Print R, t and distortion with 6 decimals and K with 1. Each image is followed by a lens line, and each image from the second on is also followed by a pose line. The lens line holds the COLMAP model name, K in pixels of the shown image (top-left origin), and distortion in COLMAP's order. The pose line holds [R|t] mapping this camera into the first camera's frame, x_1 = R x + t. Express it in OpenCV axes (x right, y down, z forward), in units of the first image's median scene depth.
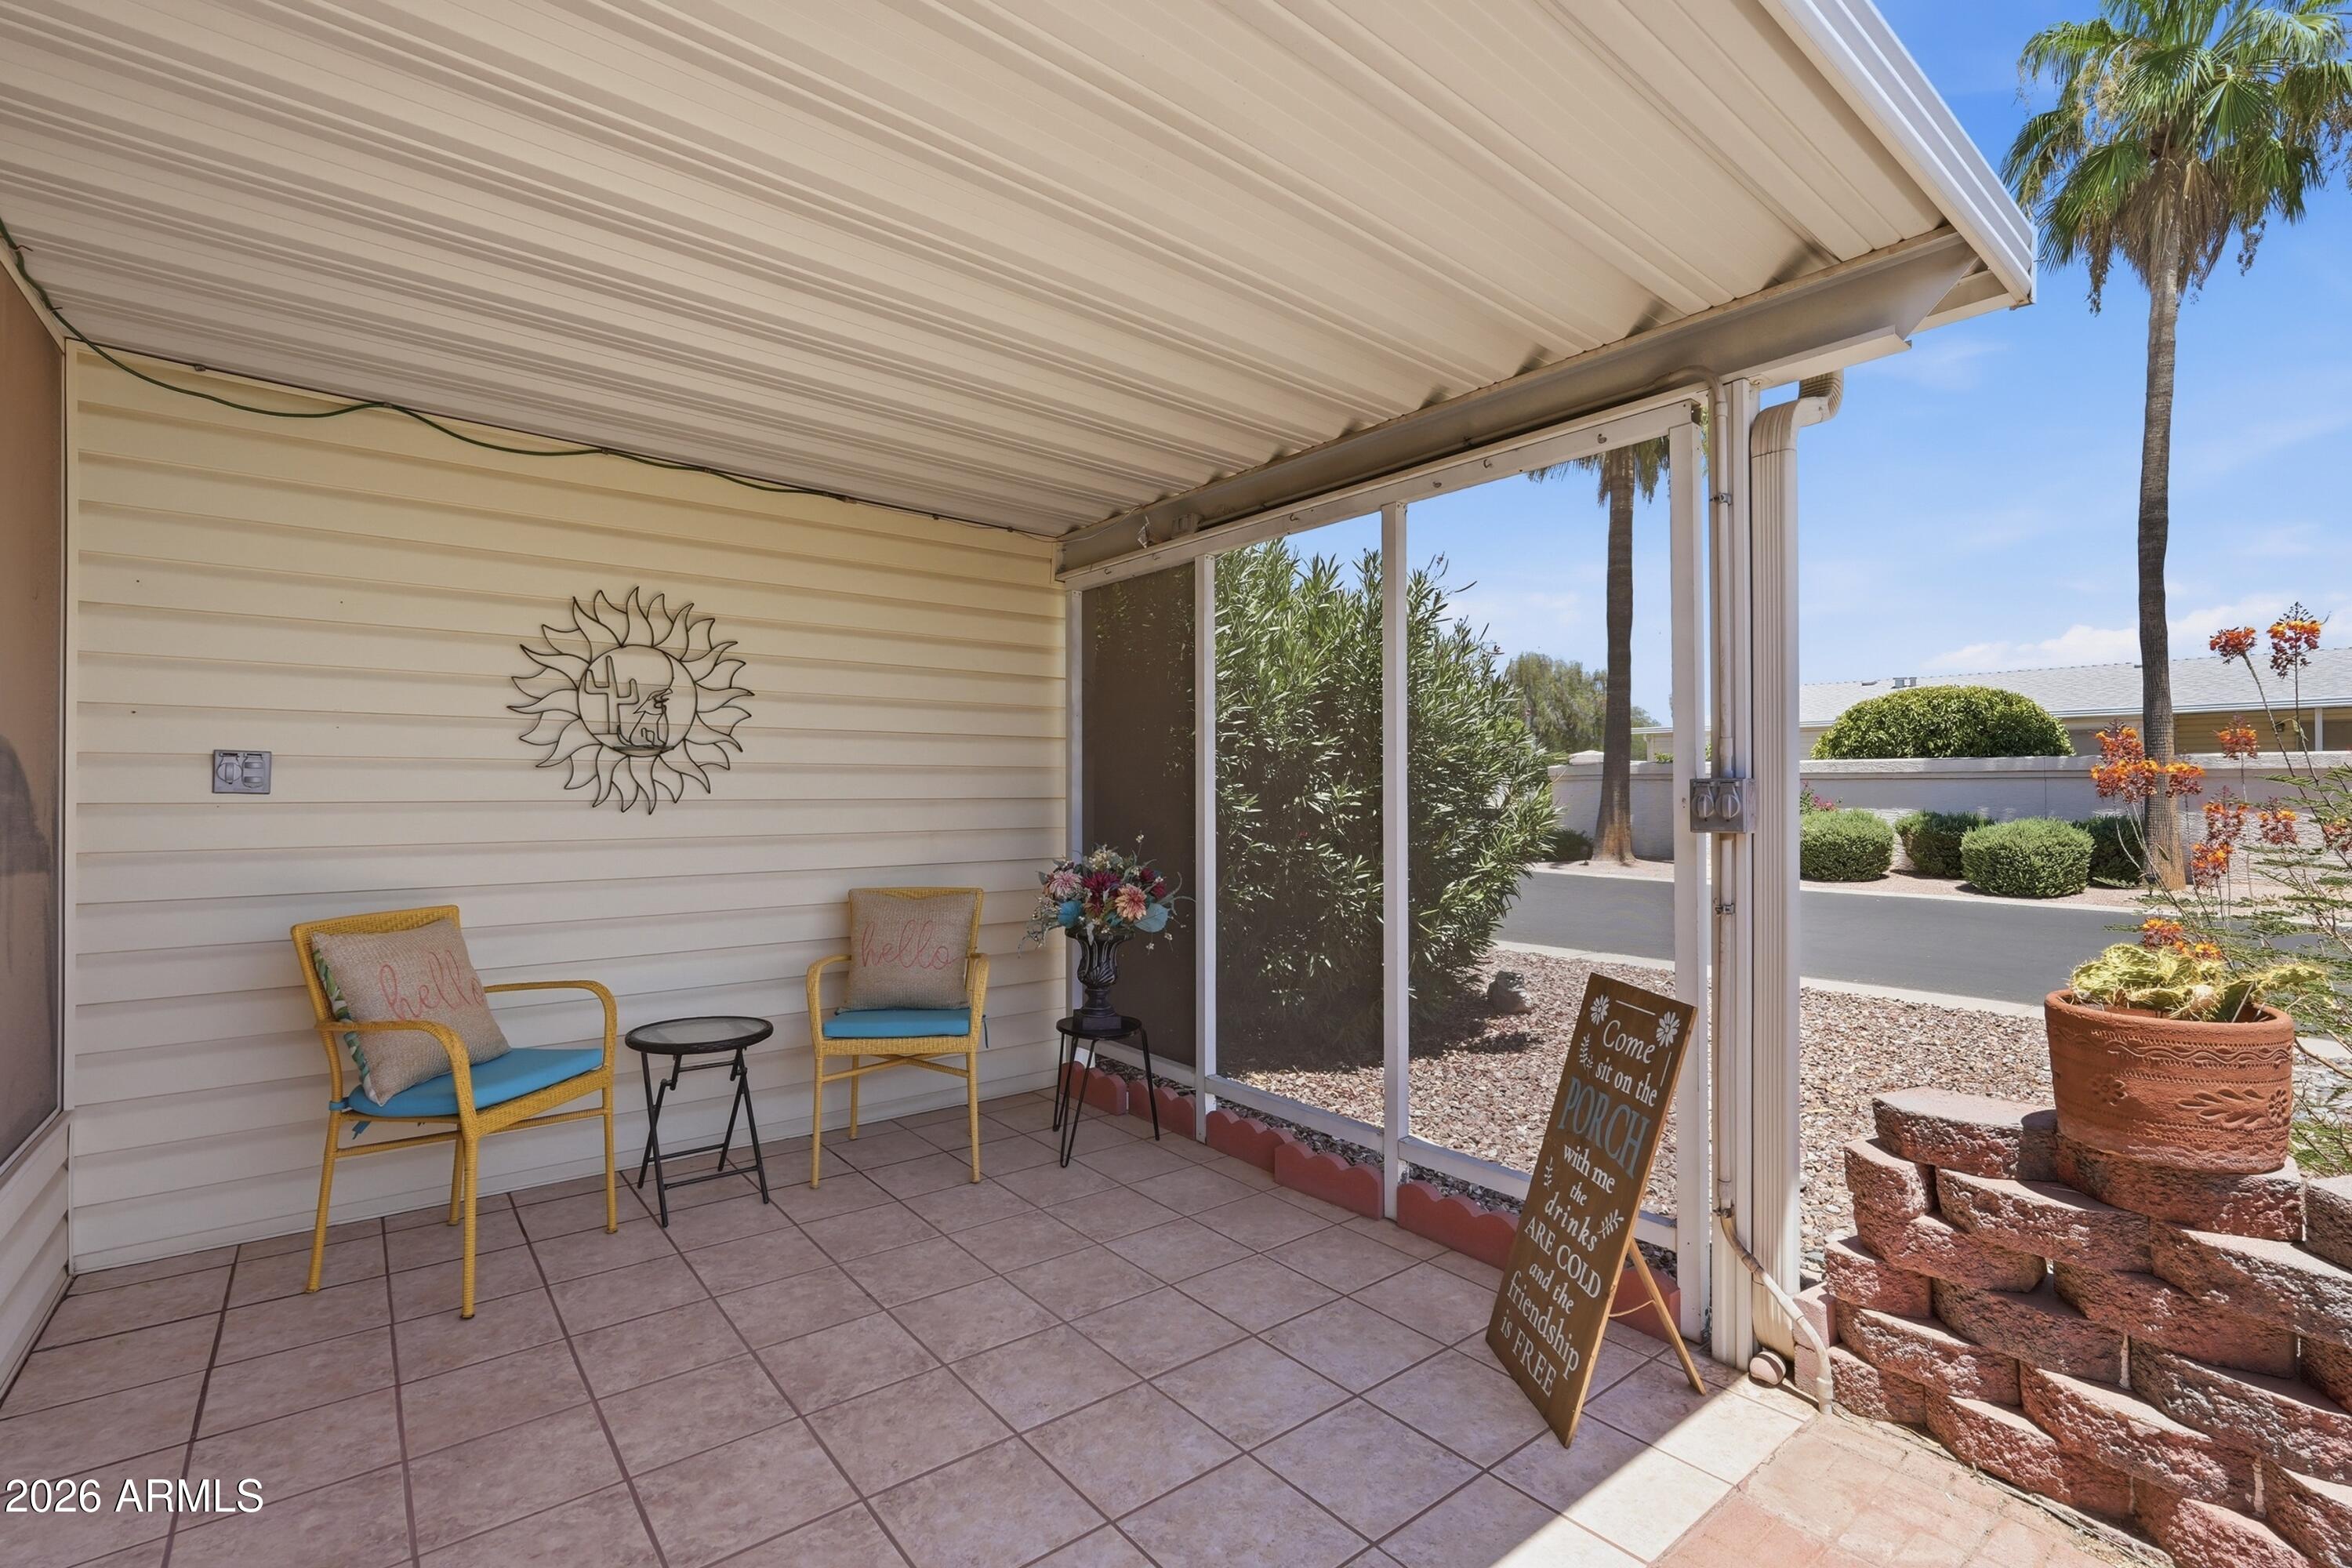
lens RADIAL K [[1072.2, 0, 1180.4], [0, 1072.2, 787.7], [0, 0, 1]] dist [-0.001852, 0.000396]
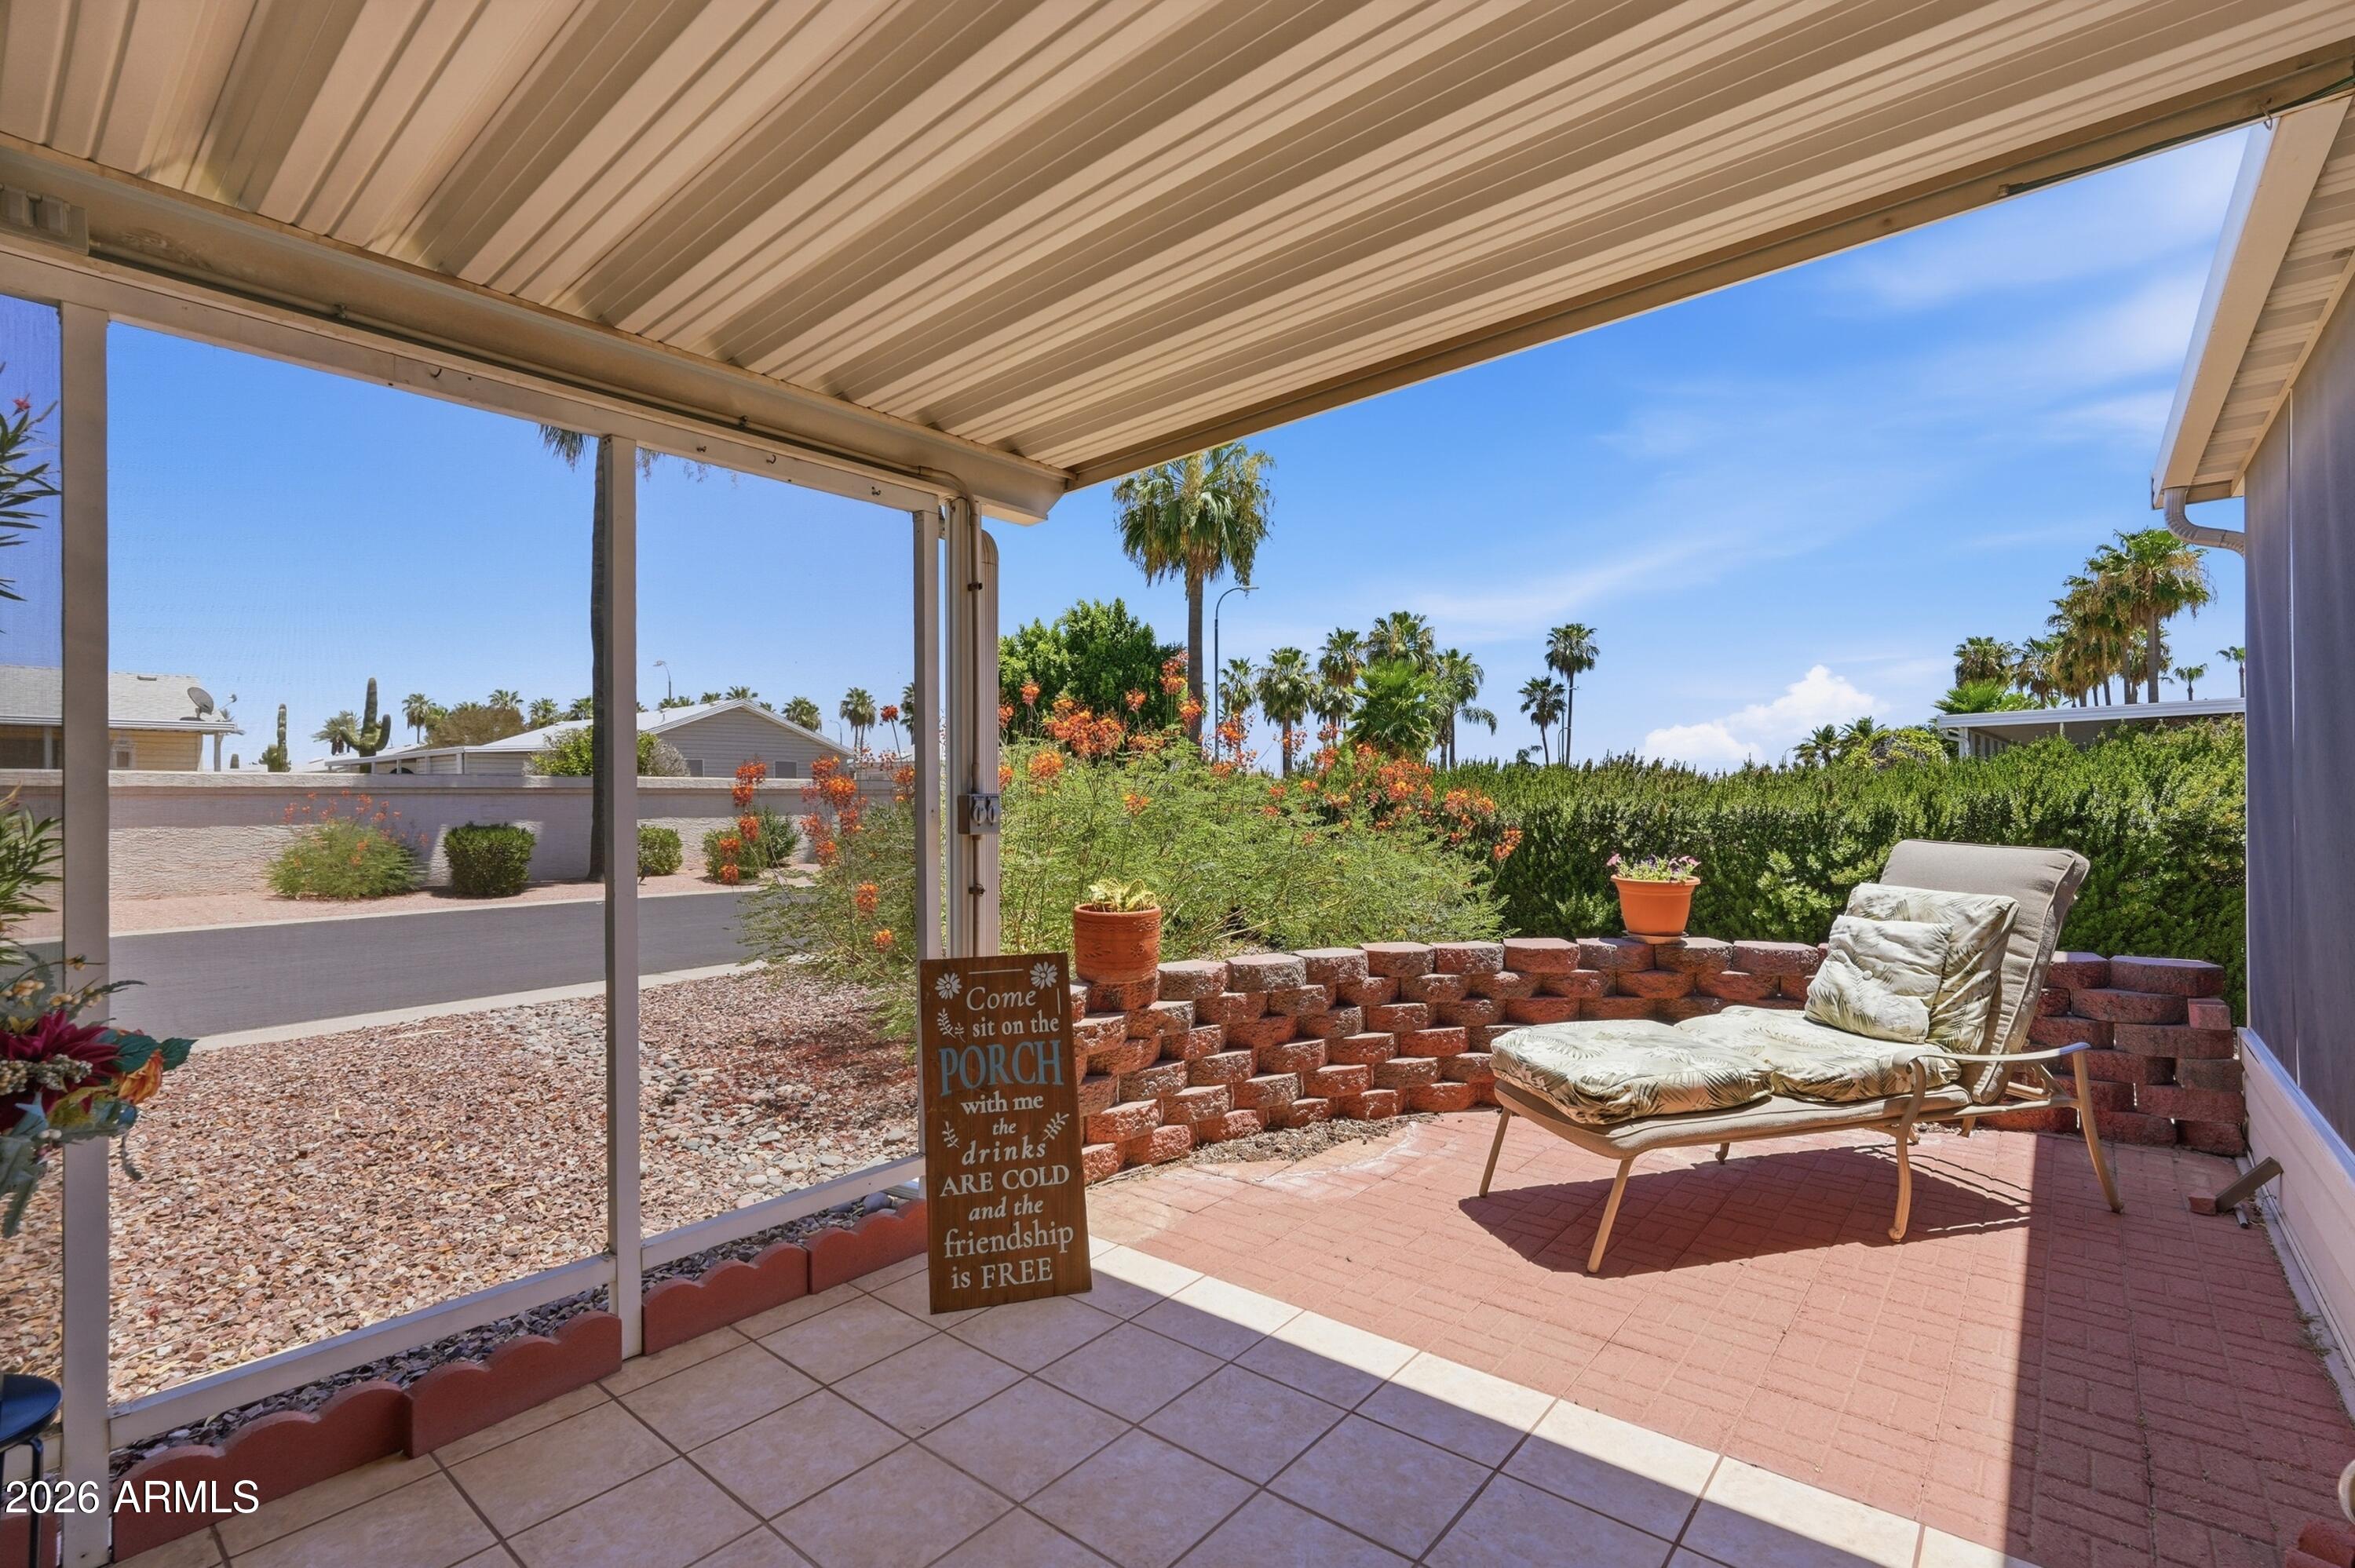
lens RADIAL K [[1073.4, 0, 1181.9], [0, 1073.4, 787.7], [0, 0, 1]] dist [-0.001852, 0.000396]
pose [[-0.214515, 0.016015, 0.976589, -0.844752], [0.001319, 0.999869, -0.016107, 0.003979], [-0.976720, -0.002167, -0.214508, 1.003026]]
